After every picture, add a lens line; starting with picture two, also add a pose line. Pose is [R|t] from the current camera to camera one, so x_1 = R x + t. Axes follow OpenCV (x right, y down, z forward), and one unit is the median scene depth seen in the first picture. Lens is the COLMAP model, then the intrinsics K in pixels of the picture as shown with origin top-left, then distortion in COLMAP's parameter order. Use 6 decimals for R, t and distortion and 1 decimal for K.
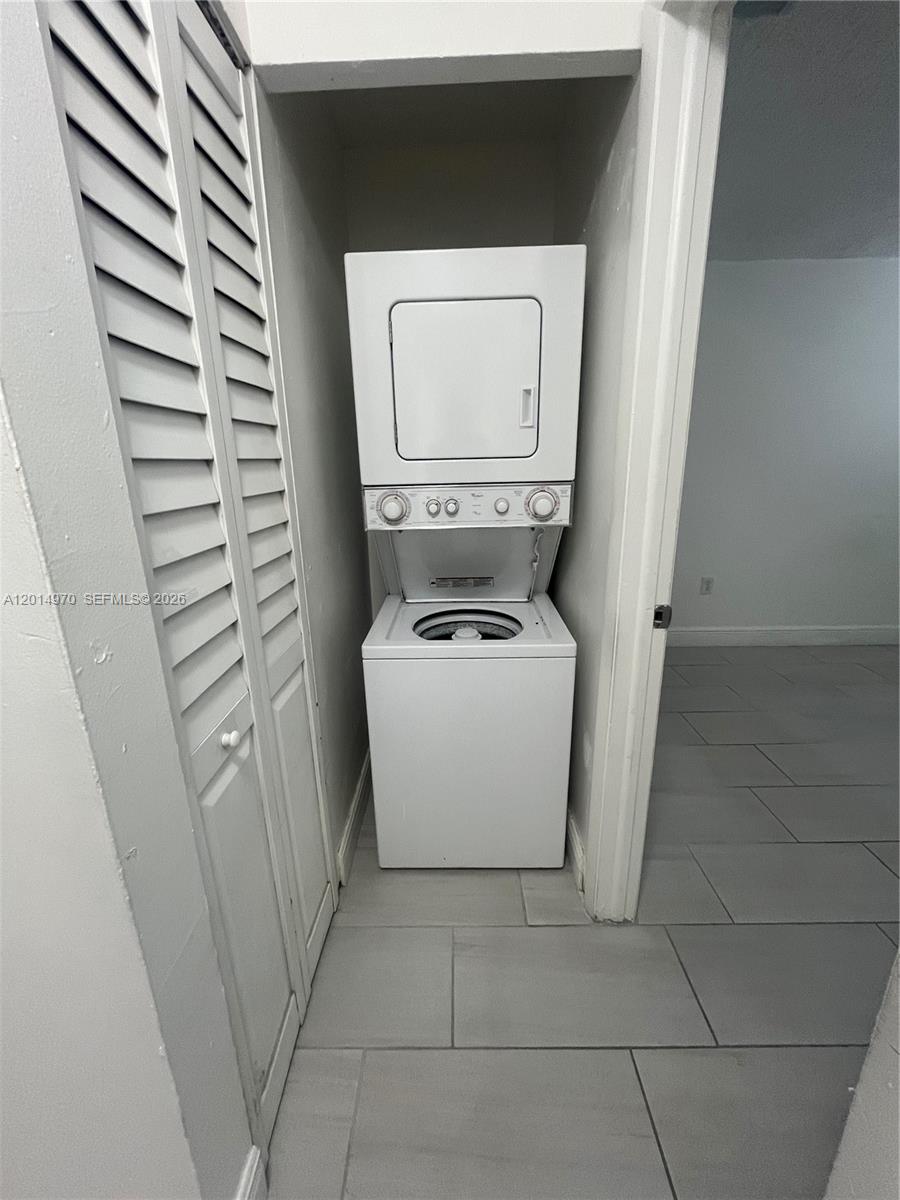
lens RADIAL K [[484.4, 0, 452.3], [0, 484.4, 596.0], [0, 0, 1]] dist [-0.000424, 0.000066]
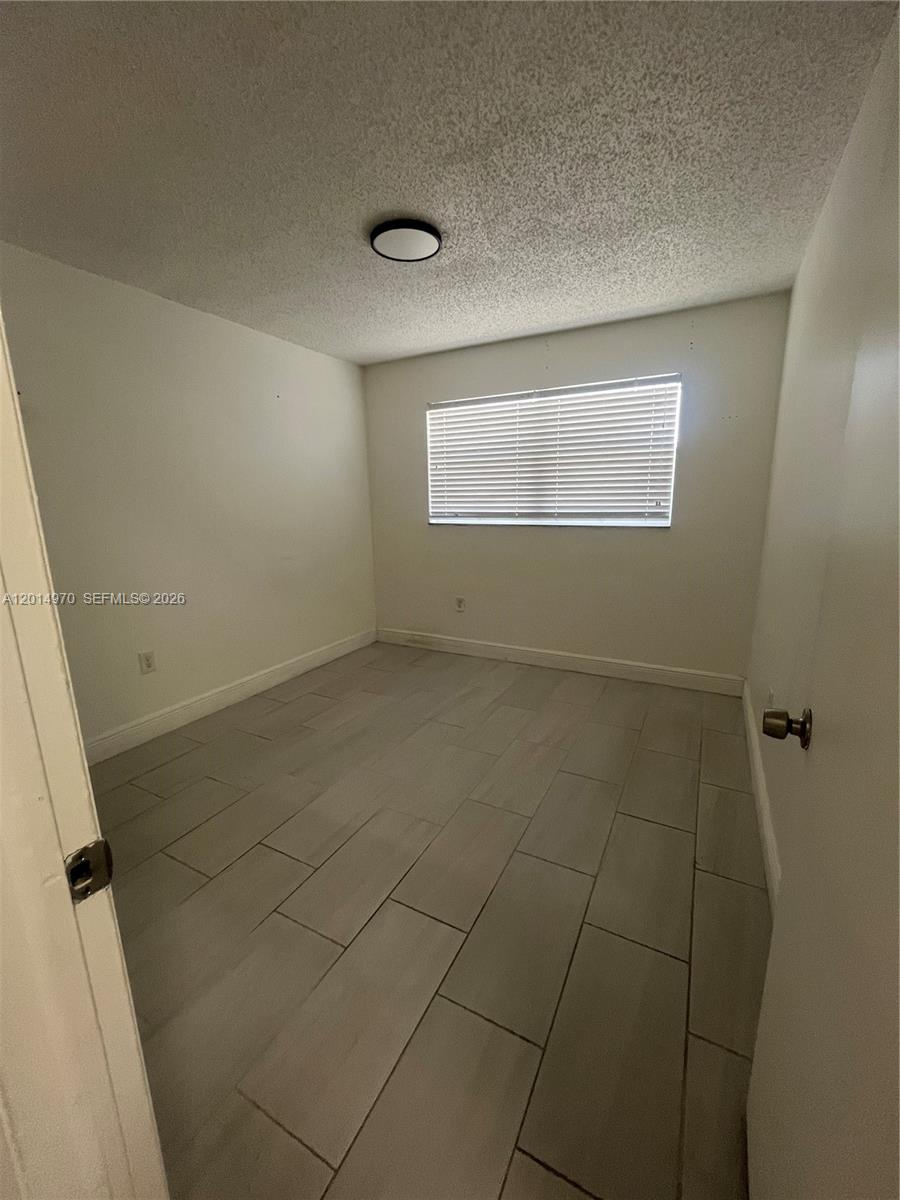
lens RADIAL K [[484.4, 0, 444.5], [0, 484.4, 594.8], [0, 0, 1]] dist [-0.000424, 0.000066]
pose [[0.476888, -0.160004, 0.864278, 0.248554], [0.243966, 0.968752, 0.044731, -0.134218], [-0.844428, 0.189523, 0.501022, 0.469200]]
